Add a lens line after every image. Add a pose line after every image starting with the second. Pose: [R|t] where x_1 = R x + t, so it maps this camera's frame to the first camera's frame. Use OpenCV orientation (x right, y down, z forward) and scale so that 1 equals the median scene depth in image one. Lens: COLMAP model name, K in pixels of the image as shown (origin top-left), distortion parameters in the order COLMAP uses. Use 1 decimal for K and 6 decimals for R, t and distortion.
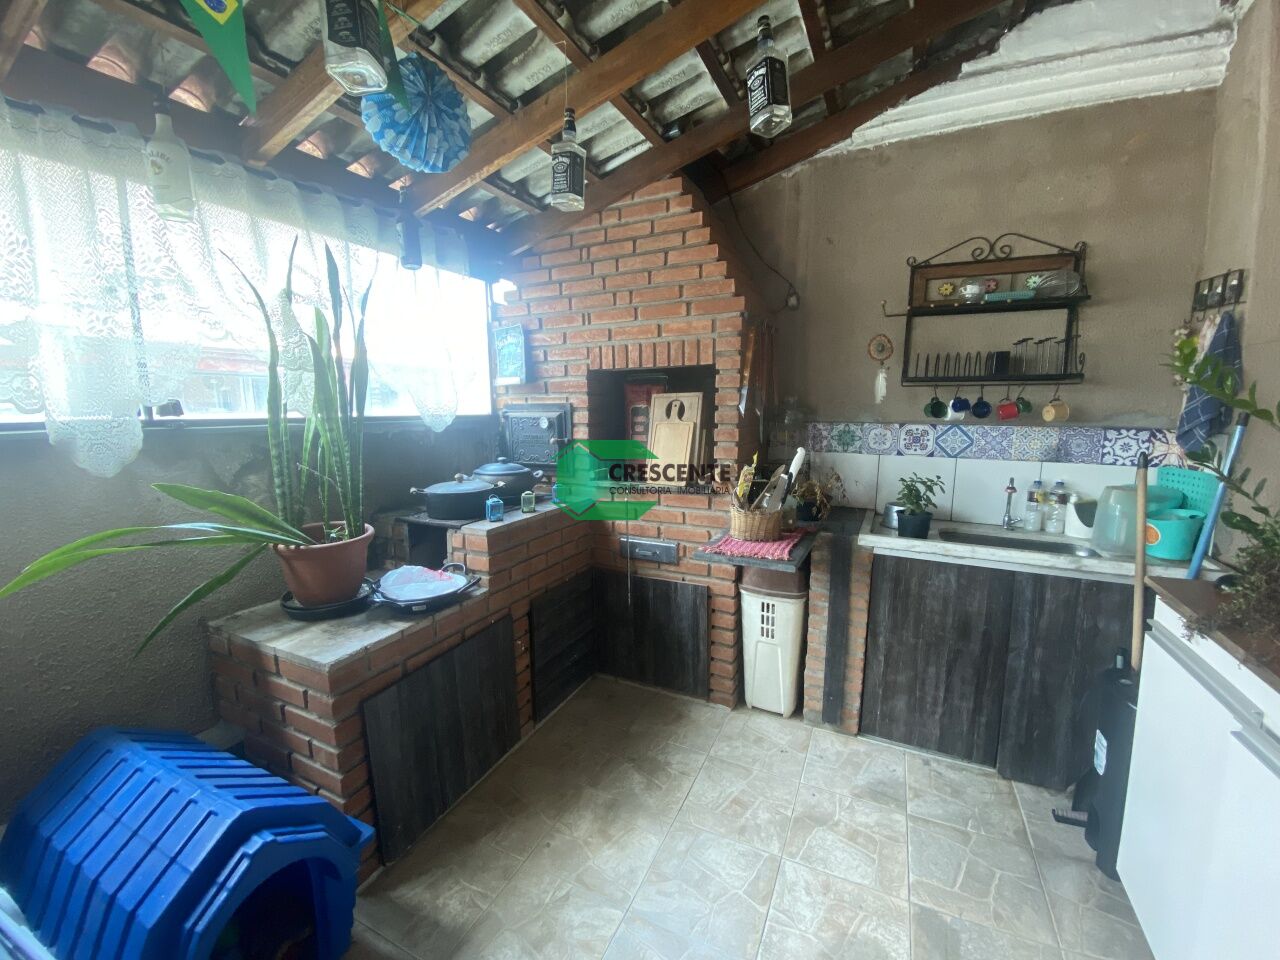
lens RADIAL K [[517.5, 0, 636.3], [0, 517.5, 482.7], [0, 0, 1]] dist [-0.007677, -0.008240]
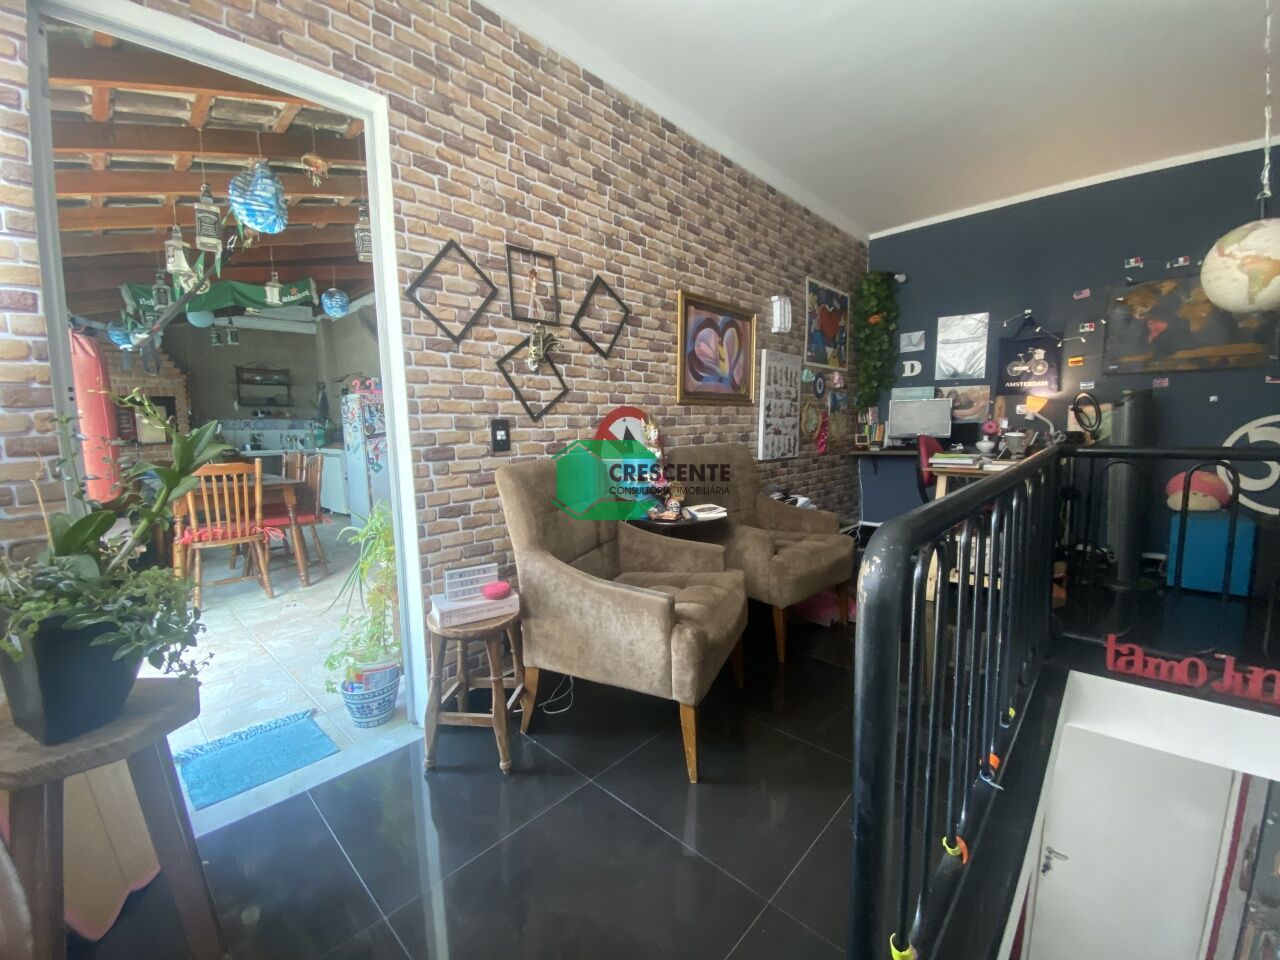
lens RADIAL K [[517.5, 0, 633.8], [0, 517.5, 485.3], [0, 0, 1]] dist [-0.007677, -0.008240]
pose [[0.293484, -0.107756, 0.949871, -1.884639], [0.154178, 0.985954, 0.064213, 0.473165], [-0.943449, 0.127604, 0.305976, -2.239725]]
